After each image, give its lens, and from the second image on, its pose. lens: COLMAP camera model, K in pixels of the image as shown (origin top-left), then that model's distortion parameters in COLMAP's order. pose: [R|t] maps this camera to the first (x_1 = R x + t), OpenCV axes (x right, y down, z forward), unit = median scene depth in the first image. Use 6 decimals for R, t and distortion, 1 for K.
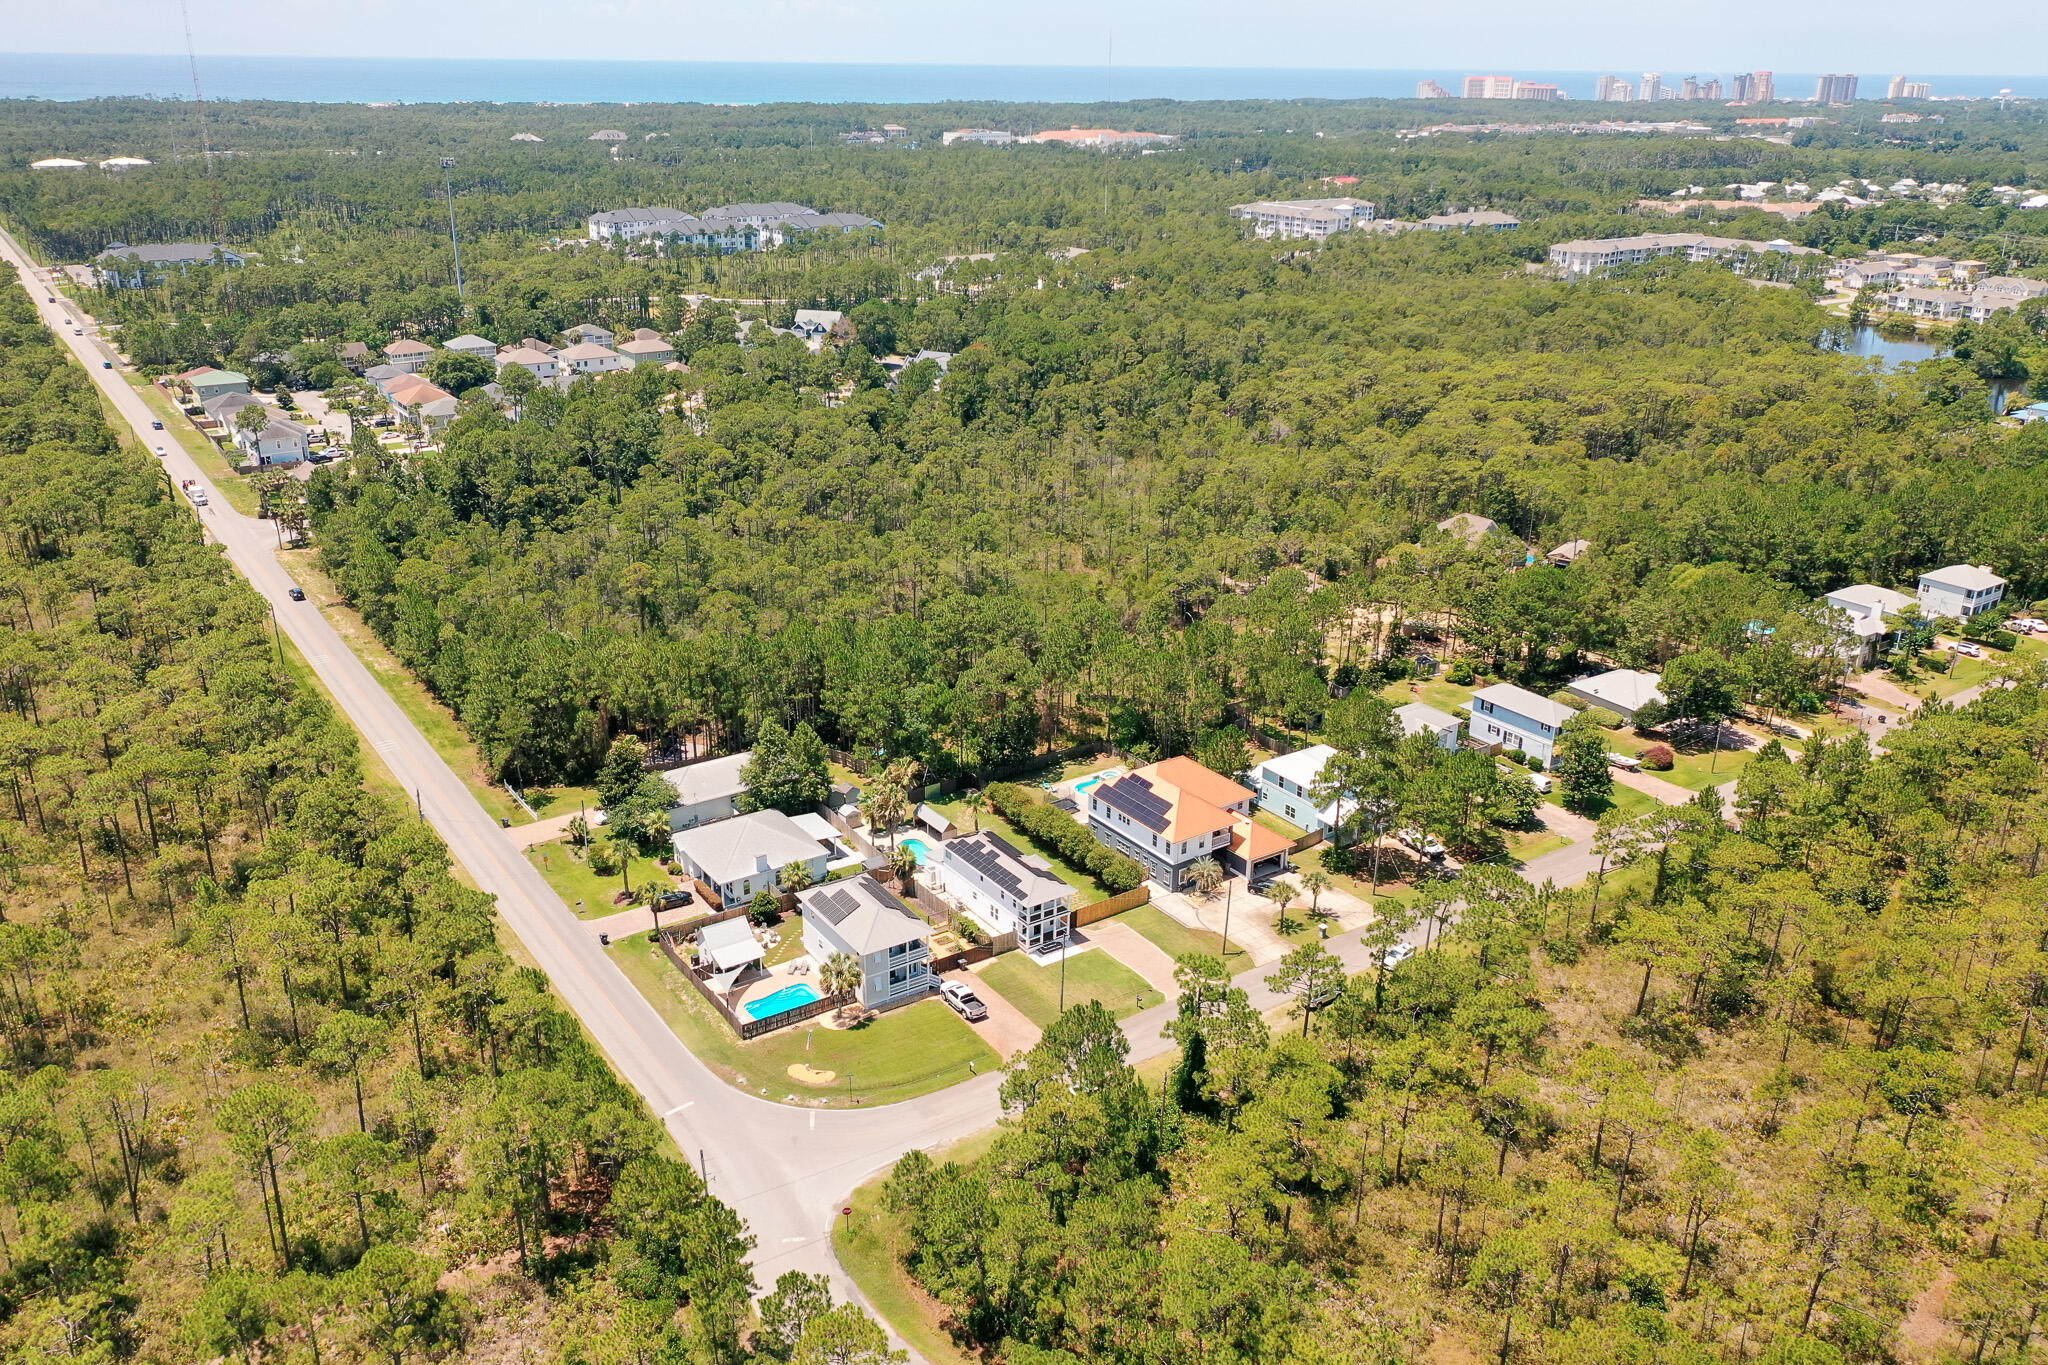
lens RADIAL K [[1618.5, 0, 1019.3], [0, 1618.5, 691.9], [0, 0, 1]] dist [0.008505, 0.011123]
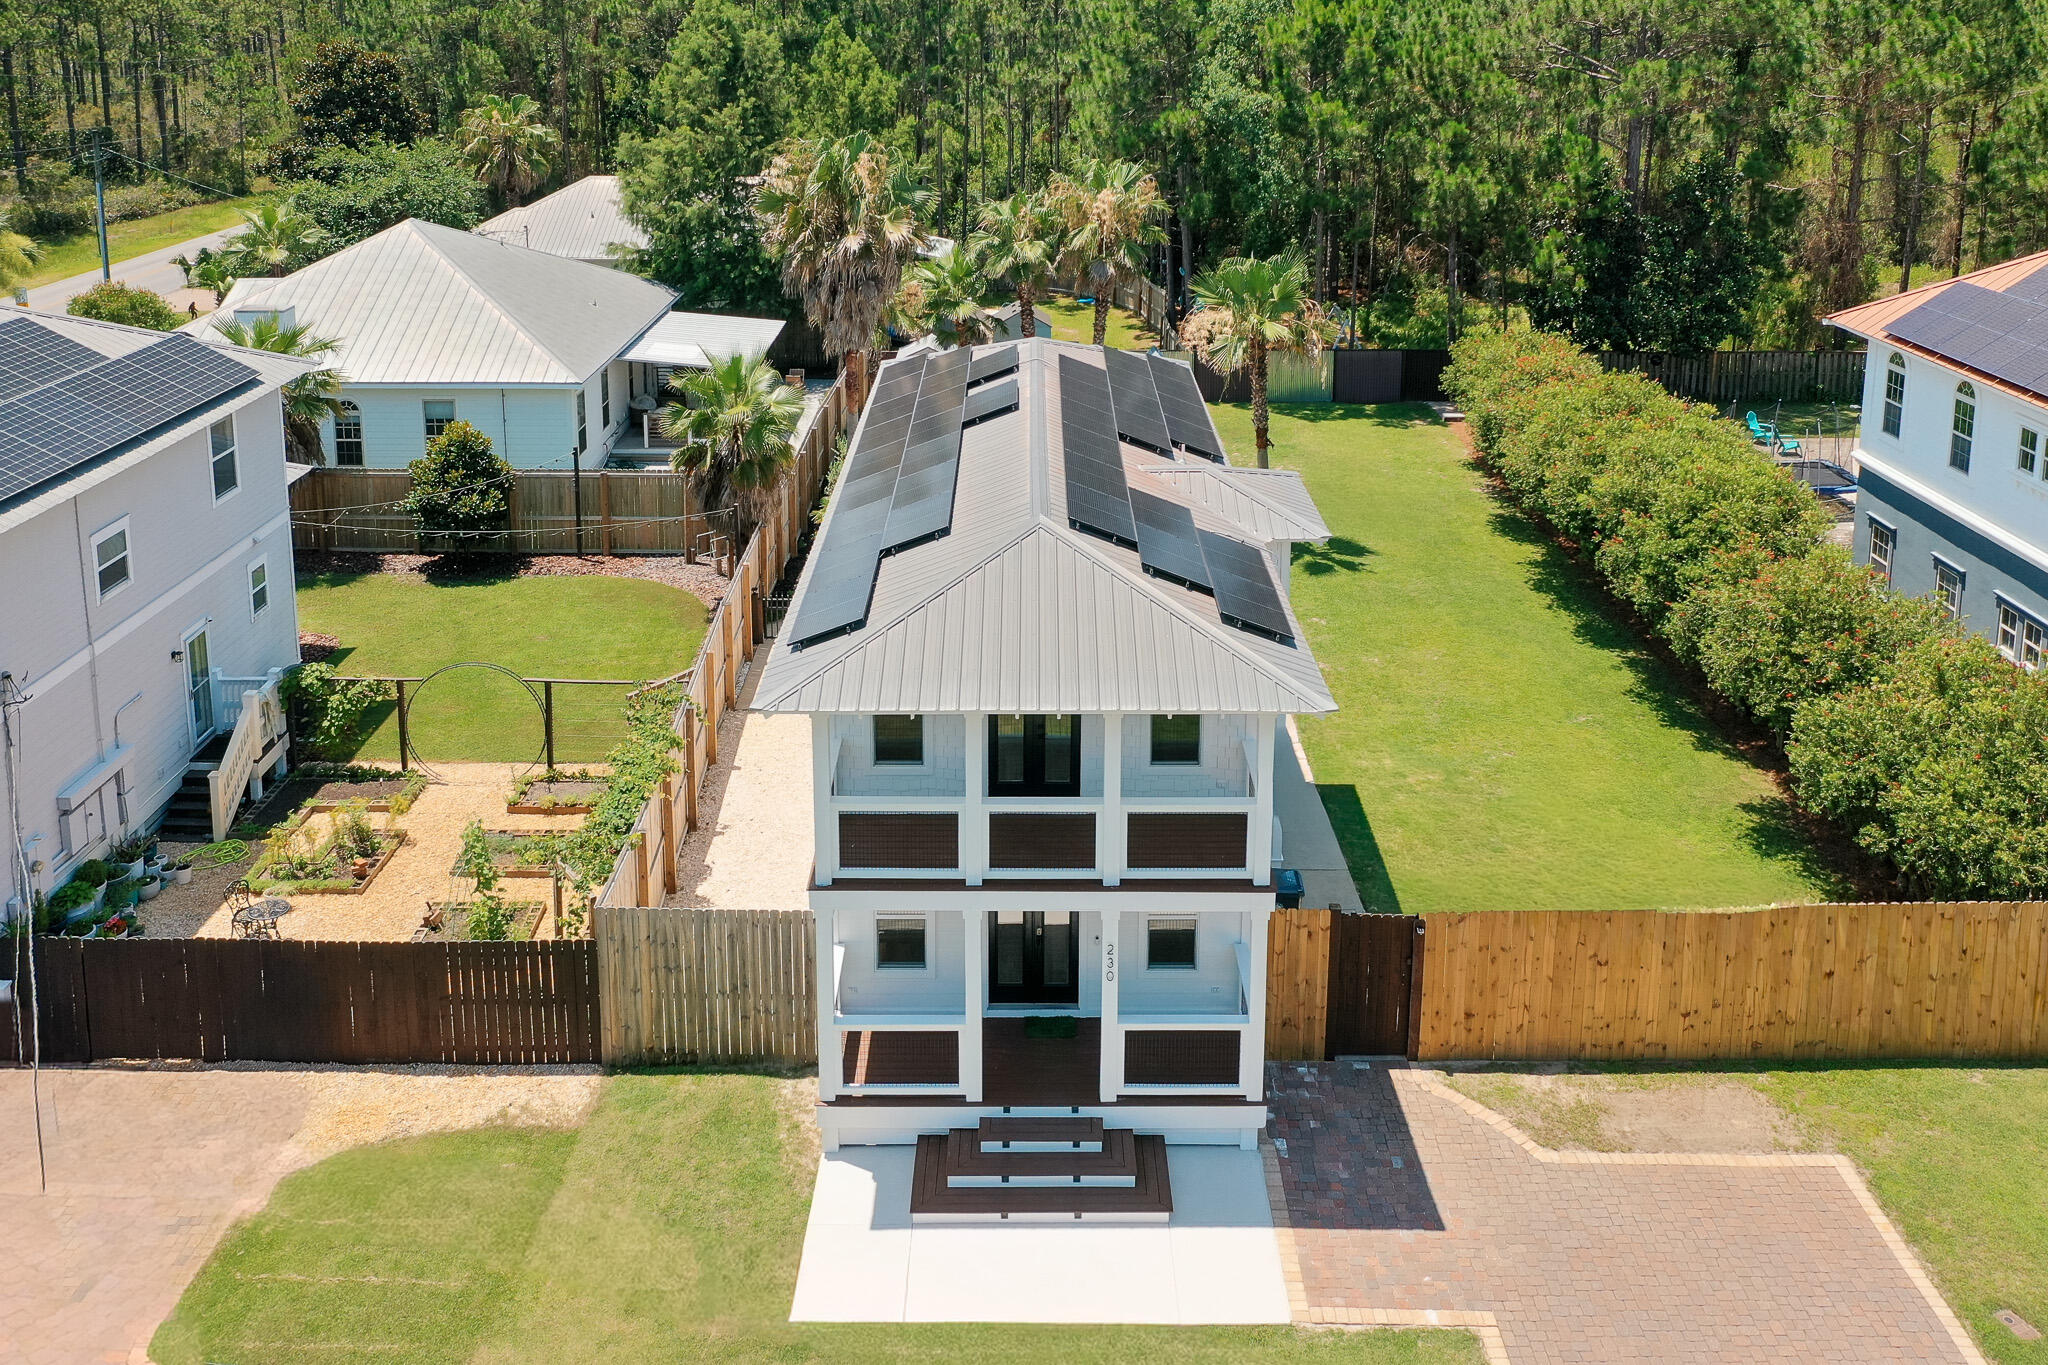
lens RADIAL K [[1690.0, 0, 1017.7], [0, 1690.0, 299.0], [0, 0, 1]] dist [0.001256, -0.006975]
pose [[0.825997, 0.092475, -0.556038, 0.071761], [-0.198924, 0.970804, -0.134048, 0.106887], [0.527408, 0.221333, 0.820276, 0.821944]]
